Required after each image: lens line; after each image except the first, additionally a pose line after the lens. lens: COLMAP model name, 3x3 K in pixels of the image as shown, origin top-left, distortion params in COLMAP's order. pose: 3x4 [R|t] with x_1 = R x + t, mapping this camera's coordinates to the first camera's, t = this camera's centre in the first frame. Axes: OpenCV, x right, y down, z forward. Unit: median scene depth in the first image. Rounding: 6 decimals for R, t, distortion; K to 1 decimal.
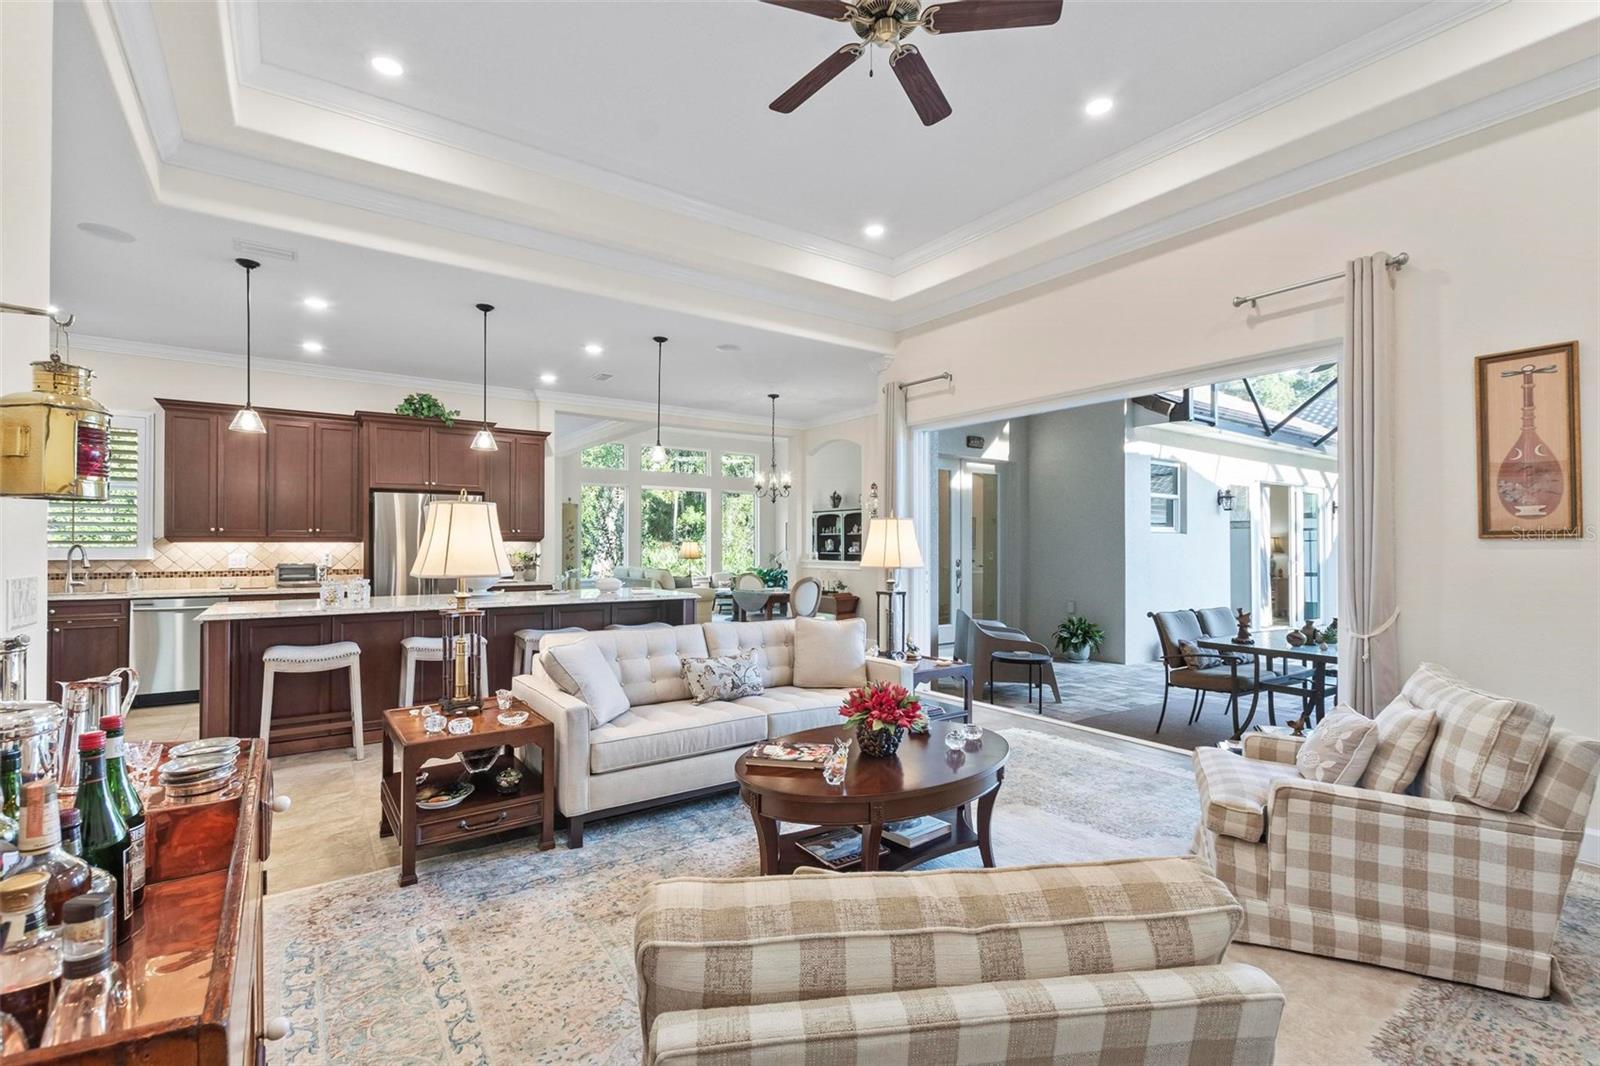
lens RADIAL K [[710.8, 0, 804.6], [0, 710.8, 537.1], [0, 0, 1]] dist [0.000682, 0.000406]
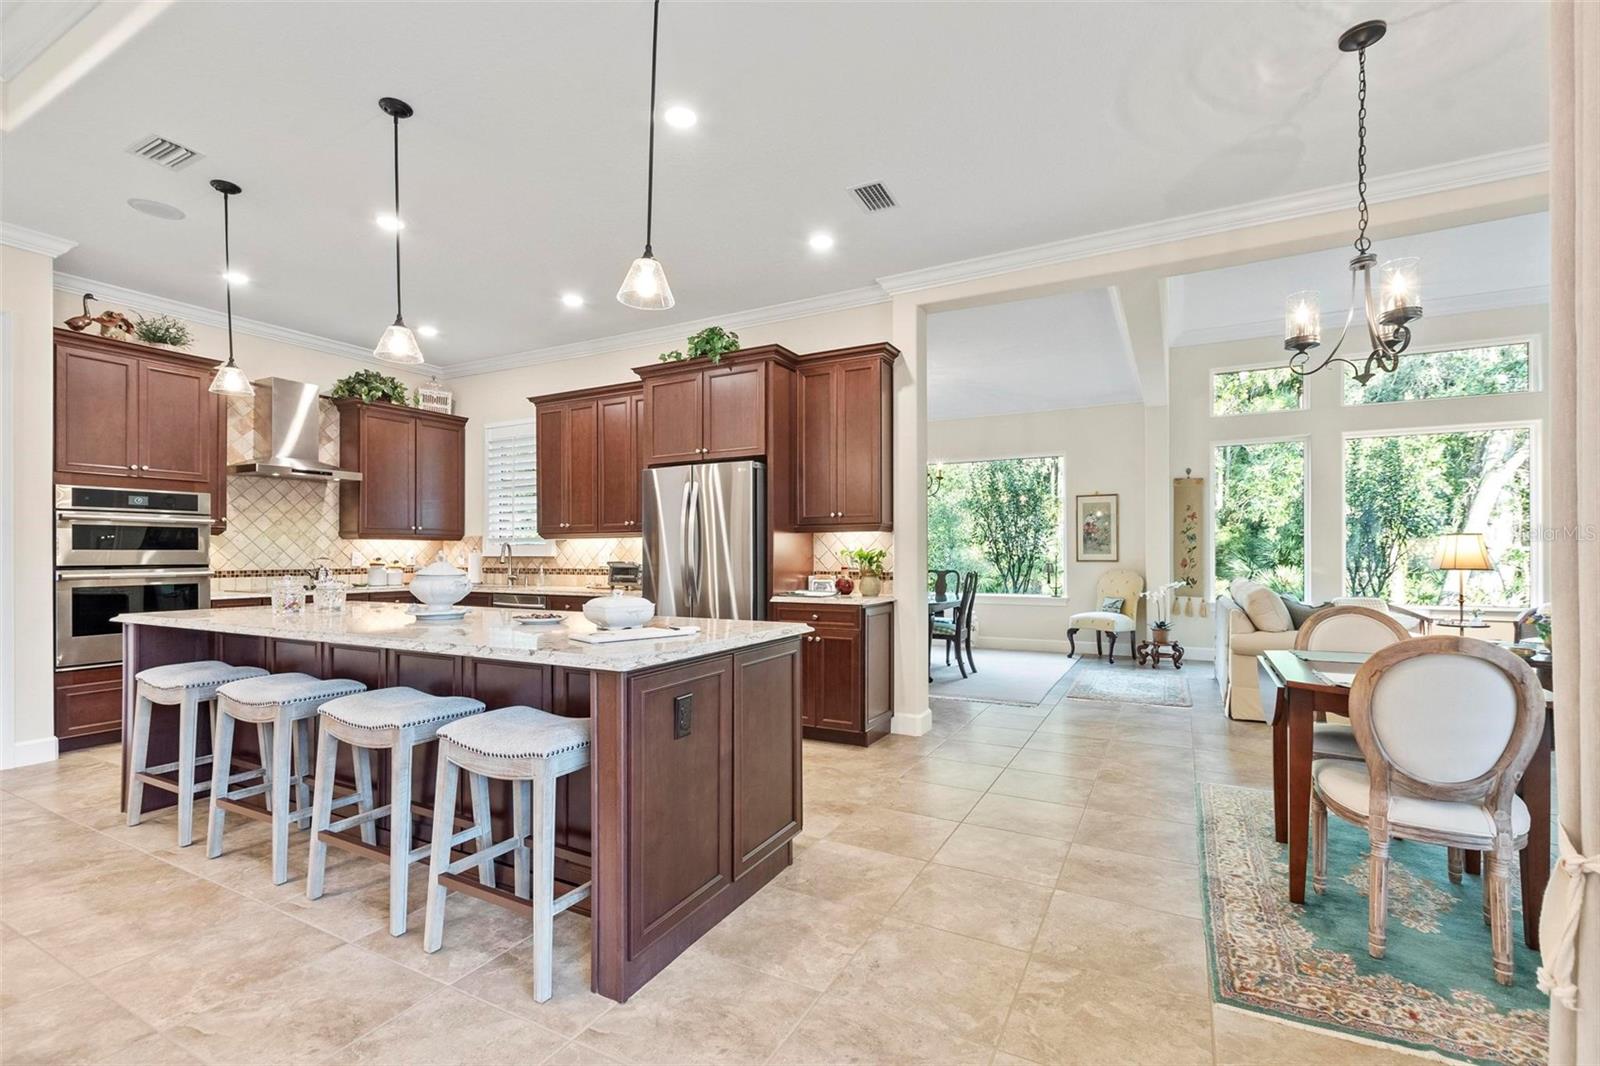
lens RADIAL K [[710.8, 0, 796.7], [0, 710.8, 549.9], [0, 0, 1]] dist [0.000682, 0.000406]
pose [[0.438604, -0.007422, -0.898650, 0.121674], [0.011485, 0.999931, -0.002653, 0.021410], [0.898607, -0.009157, 0.438659, 0.637119]]
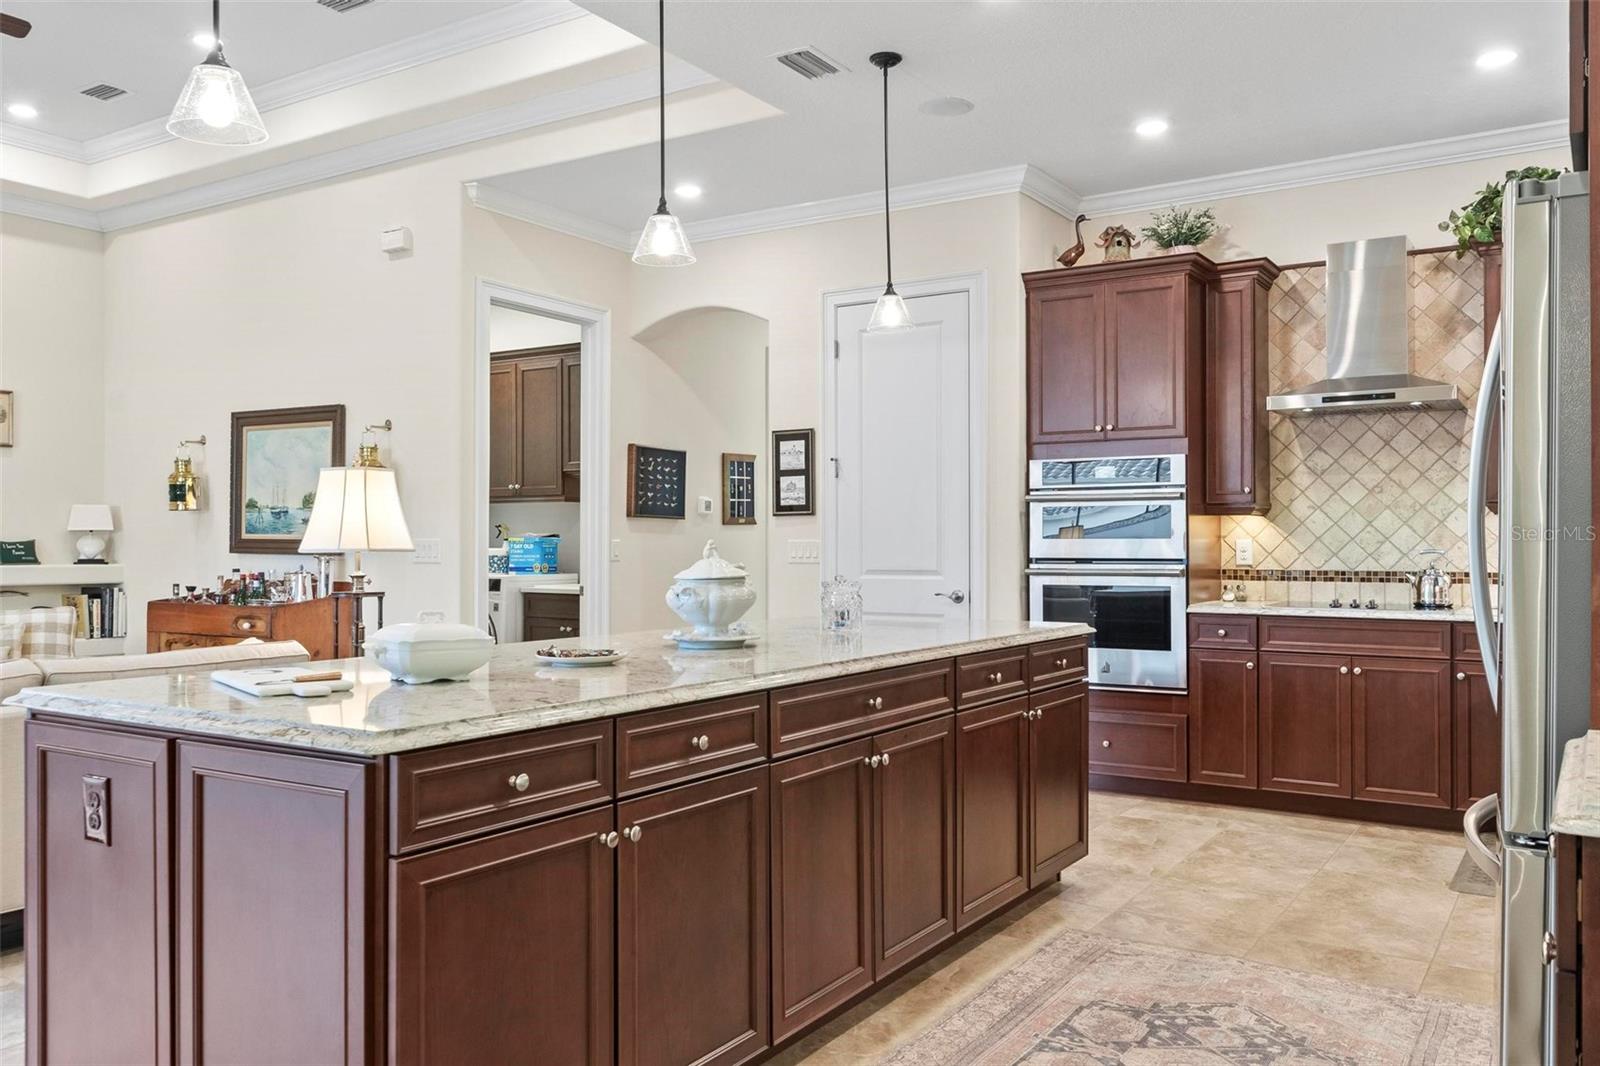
lens RADIAL K [[1233.5, 0, 800.5], [0, 1233.5, 533.5], [0, 0, 1]] dist [-0.000371, -0.008681]
pose [[-0.931881, -0.005899, -0.362717, -0.169931], [0.001352, 0.999804, -0.019735, 0.025310], [0.362763, -0.018881, -0.931690, 1.015256]]
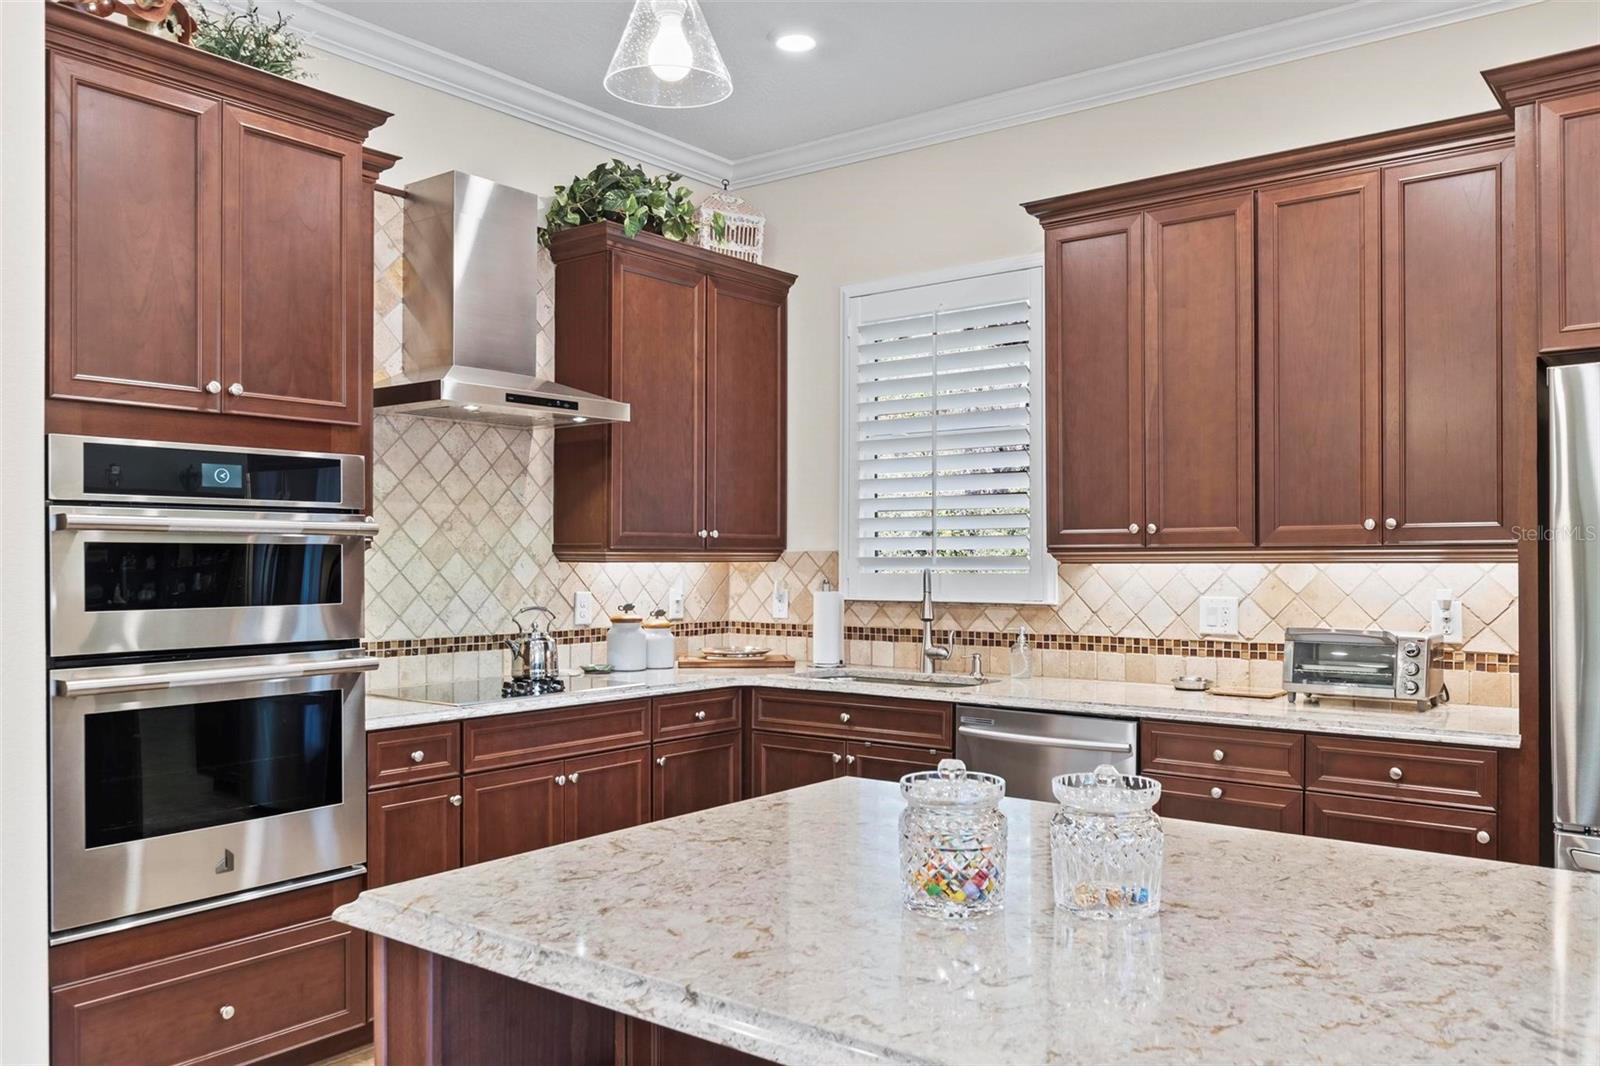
lens RADIAL K [[1233.5, 0, 798.3], [0, 1233.5, 556.8], [0, 0, 1]] dist [-0.000371, -0.008681]
pose [[0.276697, -0.003060, -0.960952, -0.198835], [0.010910, 0.999940, -0.000042, 0.001739], [0.960895, -0.010472, 0.276714, 0.485605]]
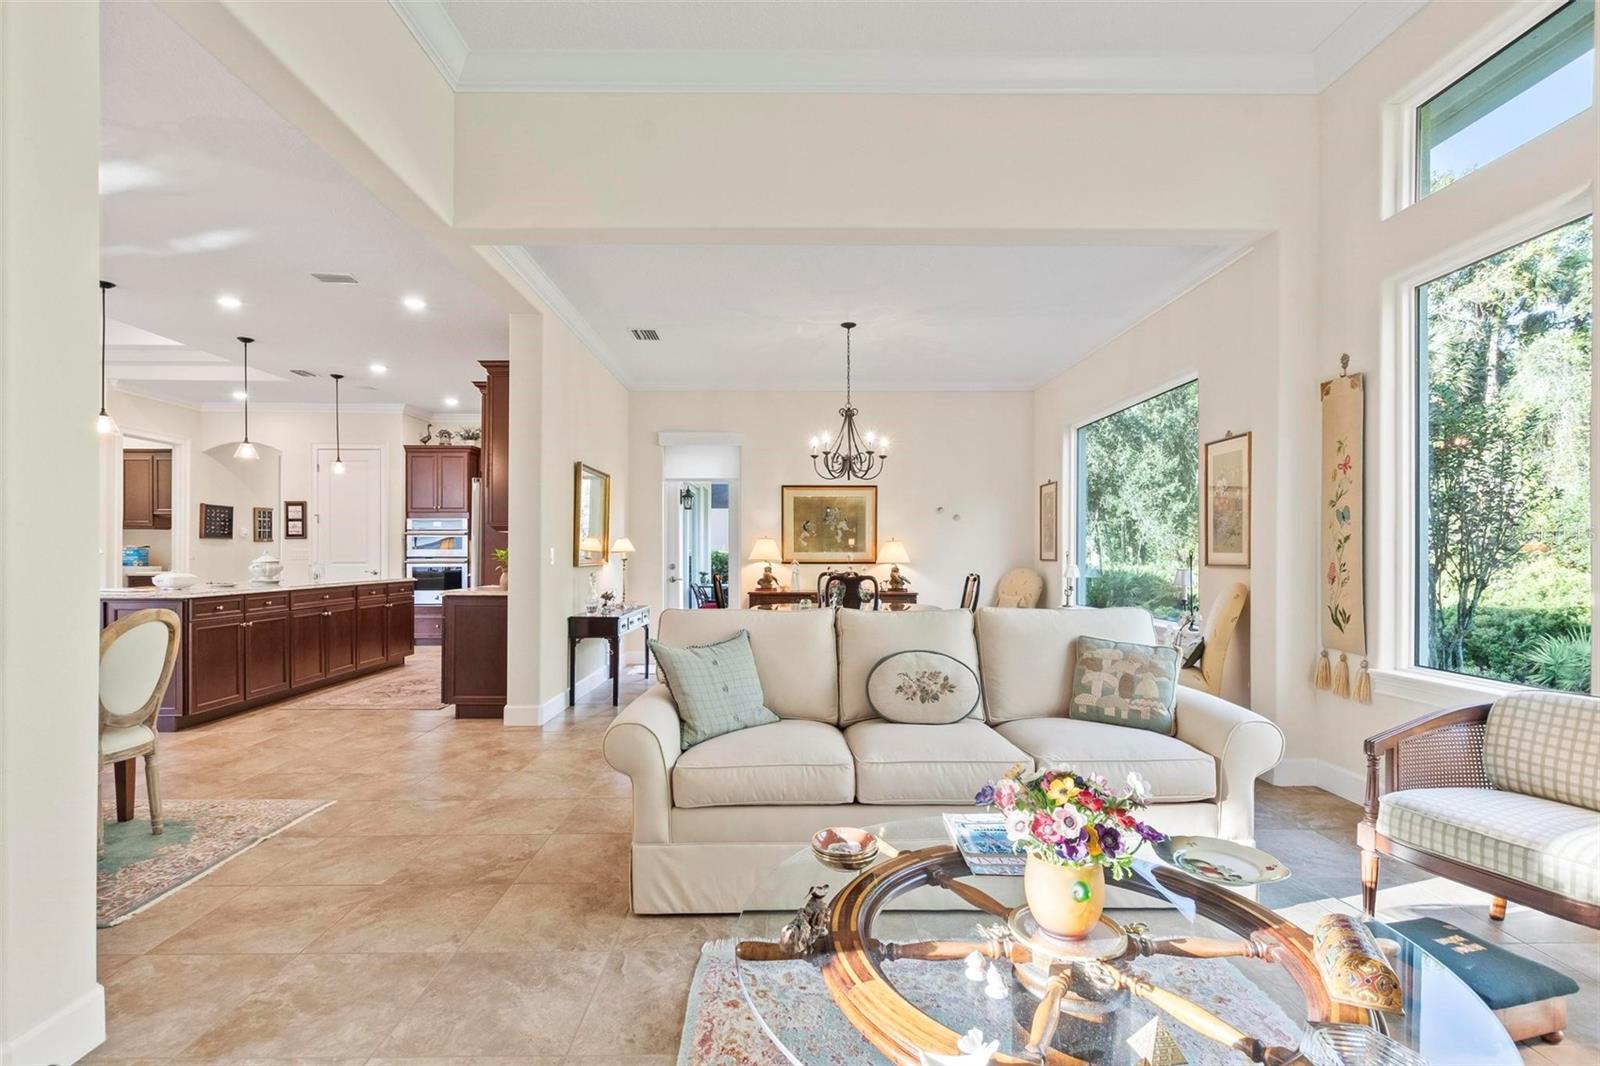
lens RADIAL K [[752.2, 0, 800.6], [0, 752.2, 551.3], [0, 0, 1]] dist [-0.004015, -0.000835]
pose [[-0.571908, -0.004014, -0.820308, 0.030236], [0.006234, 0.999938, -0.009240, 0.031530], [0.820294, -0.010399, -0.571847, 1.522322]]
